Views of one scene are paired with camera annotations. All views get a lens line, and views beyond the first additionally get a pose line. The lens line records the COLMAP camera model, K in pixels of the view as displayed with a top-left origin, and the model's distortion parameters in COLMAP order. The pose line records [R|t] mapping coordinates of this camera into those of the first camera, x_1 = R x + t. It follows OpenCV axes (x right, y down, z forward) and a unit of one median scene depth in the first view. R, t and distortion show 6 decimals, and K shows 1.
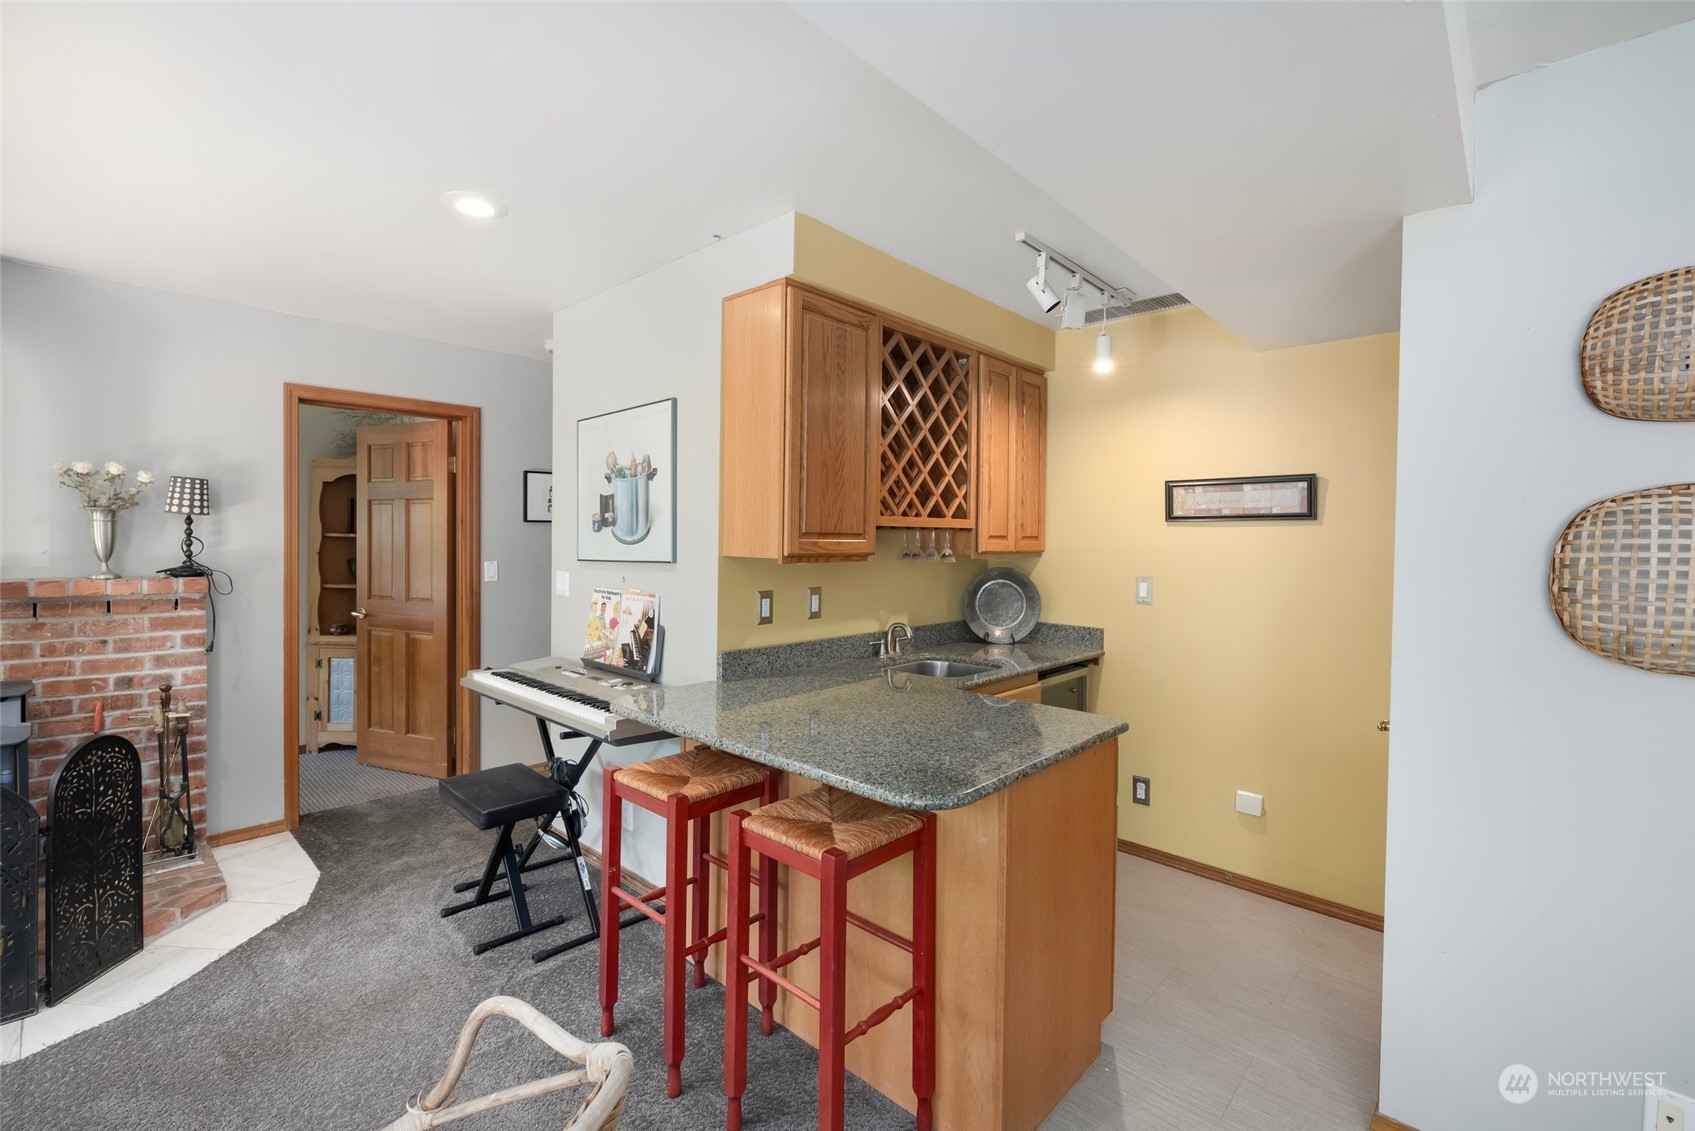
lens RADIAL K [[737.3, 0, 844.5], [0, 737.3, 557.8], [0, 0, 1]] dist [-0.000468, -0.000014]
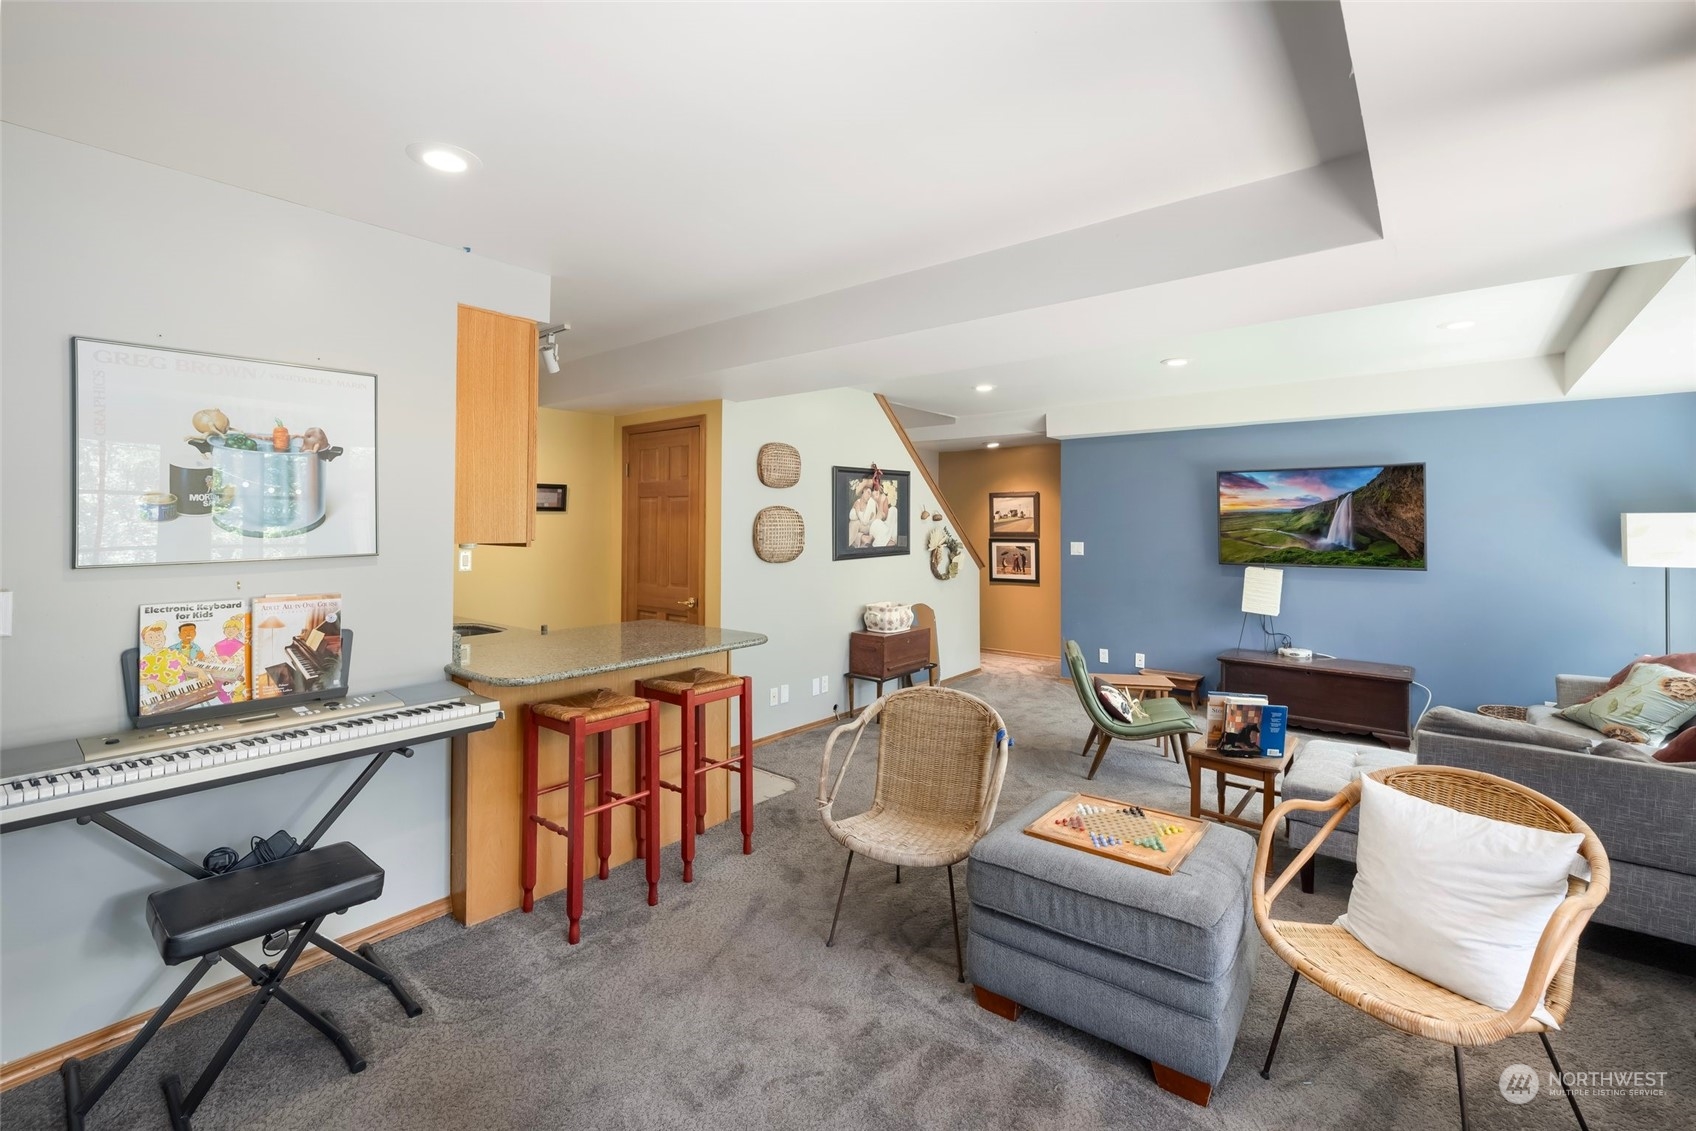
lens RADIAL K [[723.0, 0, 848.0], [0, 723.0, 524.0], [0, 0, 1]] dist [-0.002069, -0.000174]
pose [[-0.066292, -0.010782, 0.997742, -1.098313], [0.024822, 0.999614, 0.012451, -0.026604], [-0.997491, 0.025592, -0.065999, 0.451029]]
